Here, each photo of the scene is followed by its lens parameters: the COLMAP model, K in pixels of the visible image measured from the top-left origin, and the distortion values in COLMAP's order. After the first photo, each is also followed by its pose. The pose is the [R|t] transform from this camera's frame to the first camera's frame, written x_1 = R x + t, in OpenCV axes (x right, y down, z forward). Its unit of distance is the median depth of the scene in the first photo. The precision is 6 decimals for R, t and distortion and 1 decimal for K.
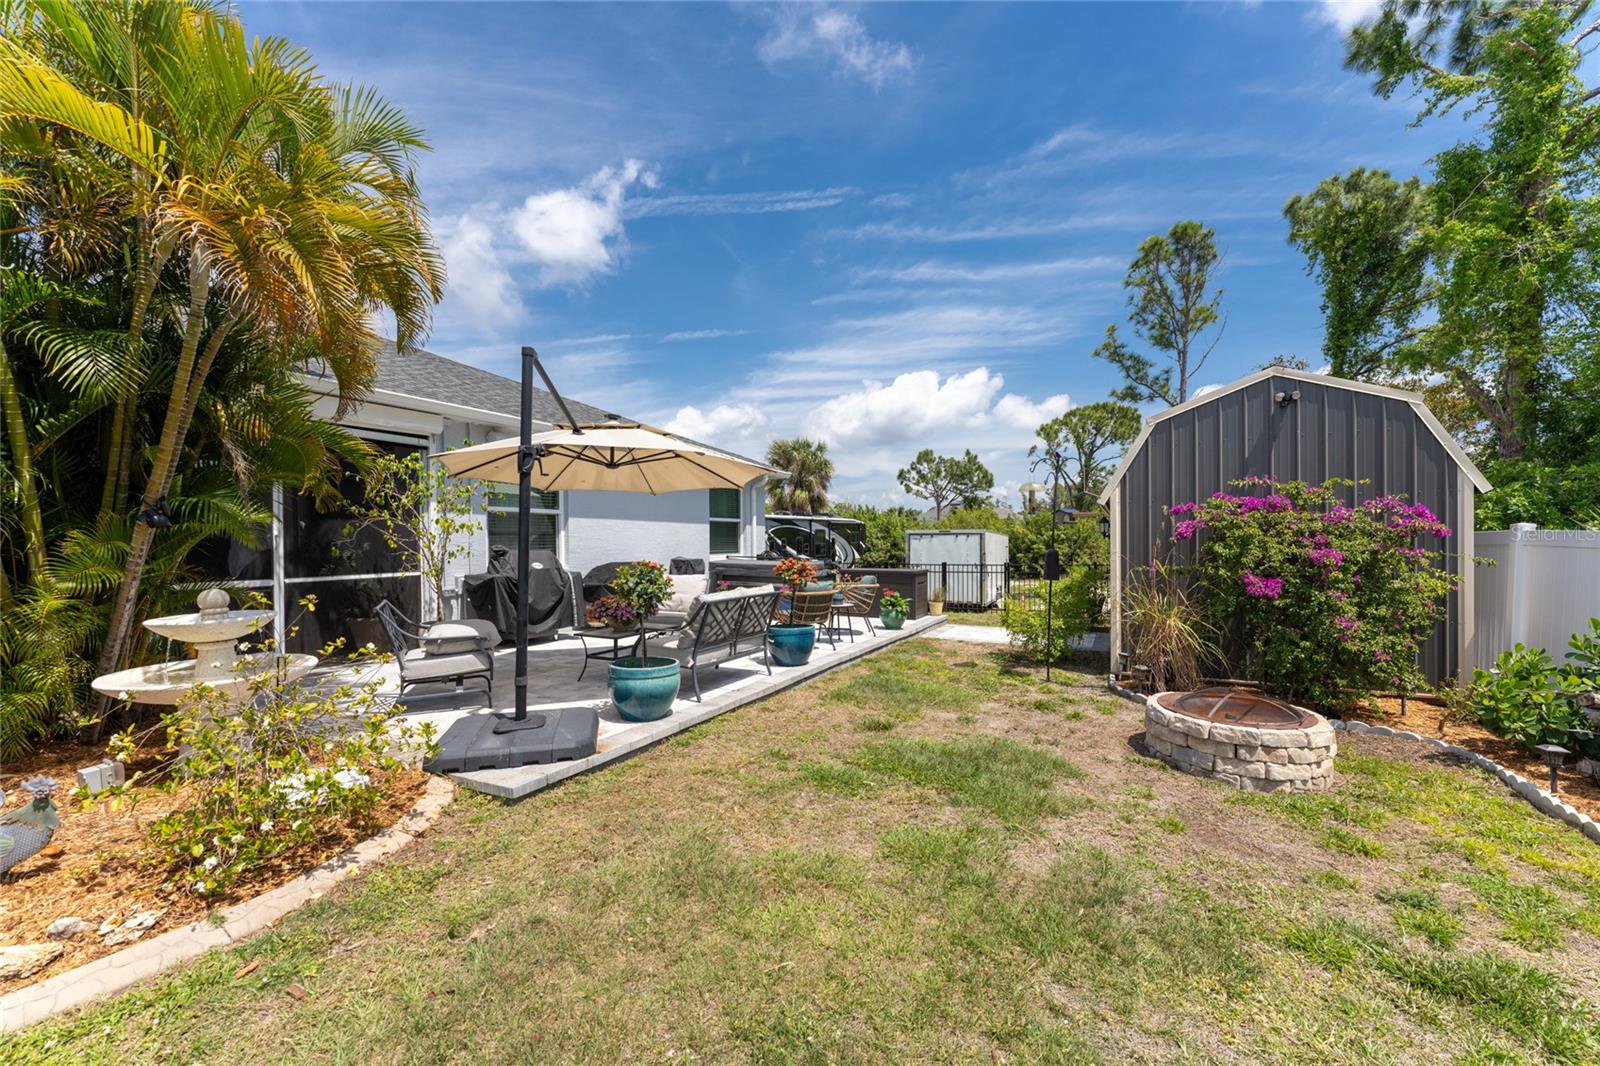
lens RADIAL K [[636.8, 0, 798.7], [0, 636.8, 542.7], [0, 0, 1]] dist [0.000846, 0.000024]
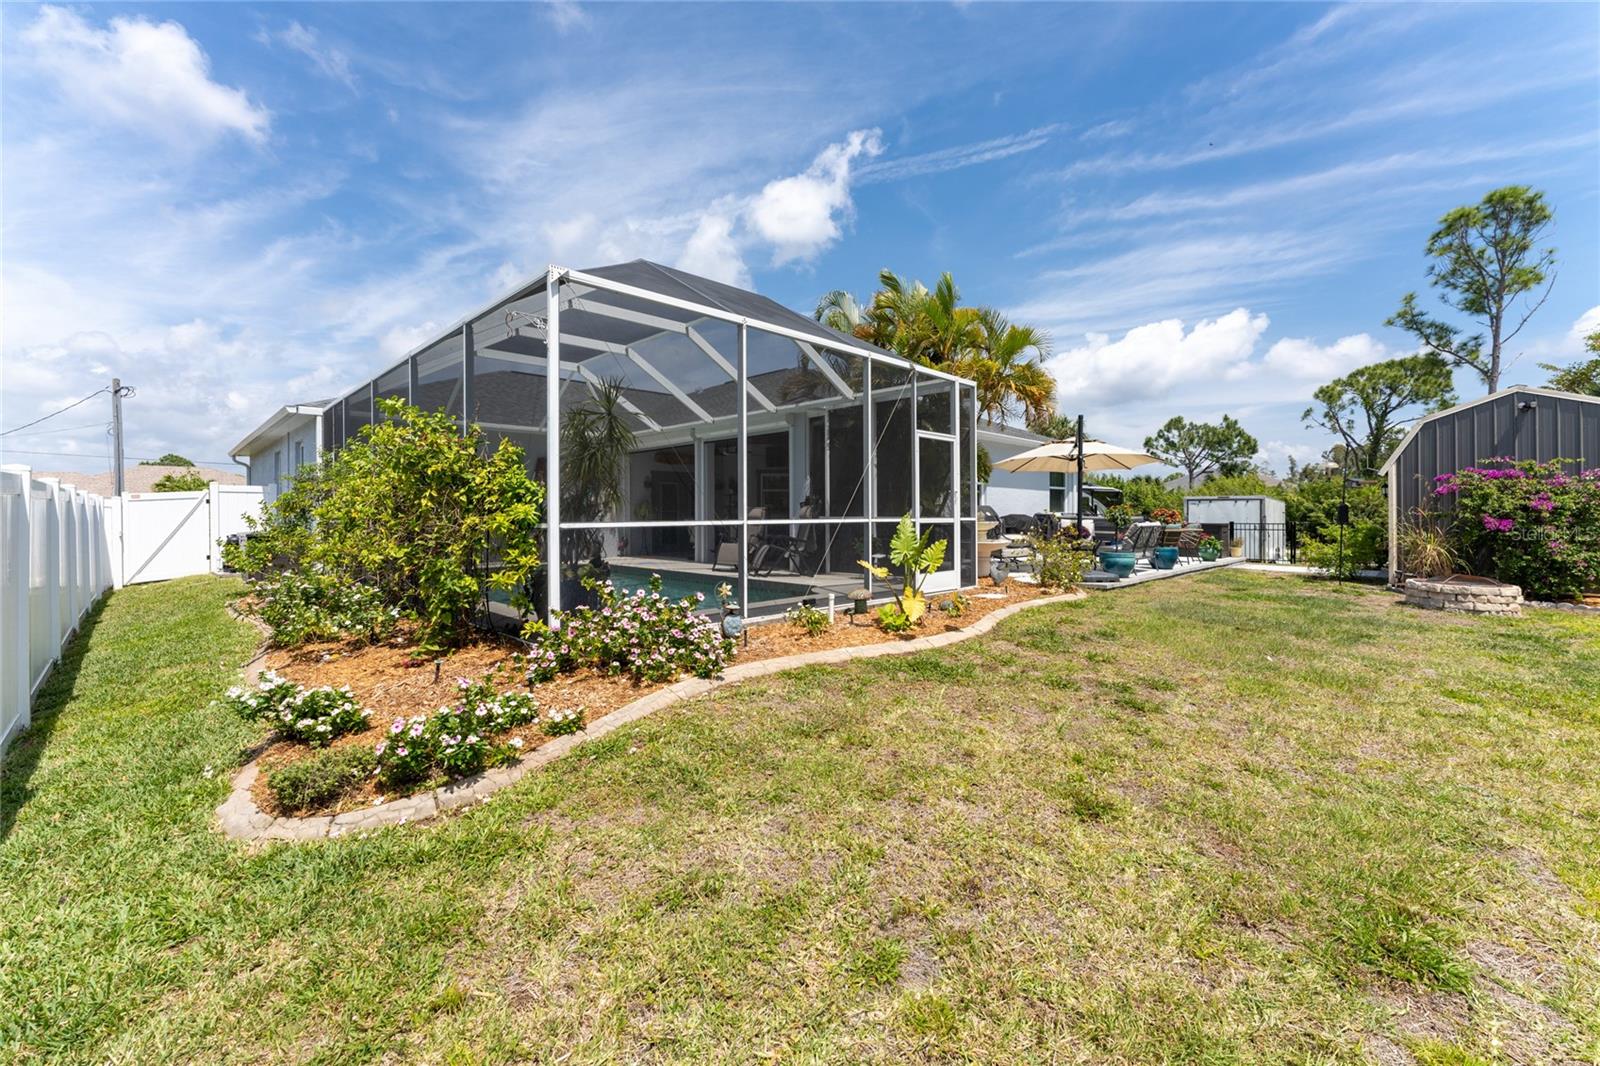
lens RADIAL K [[646.2, 0, 790.7], [0, 646.2, 517.6], [0, 0, 1]] dist [0.000754, 0.000093]
pose [[0.951093, 0.007115, -0.308823, -0.129440], [-0.005175, 0.999961, 0.007101, 0.012348], [0.308862, -0.005155, 0.951093, -0.299023]]
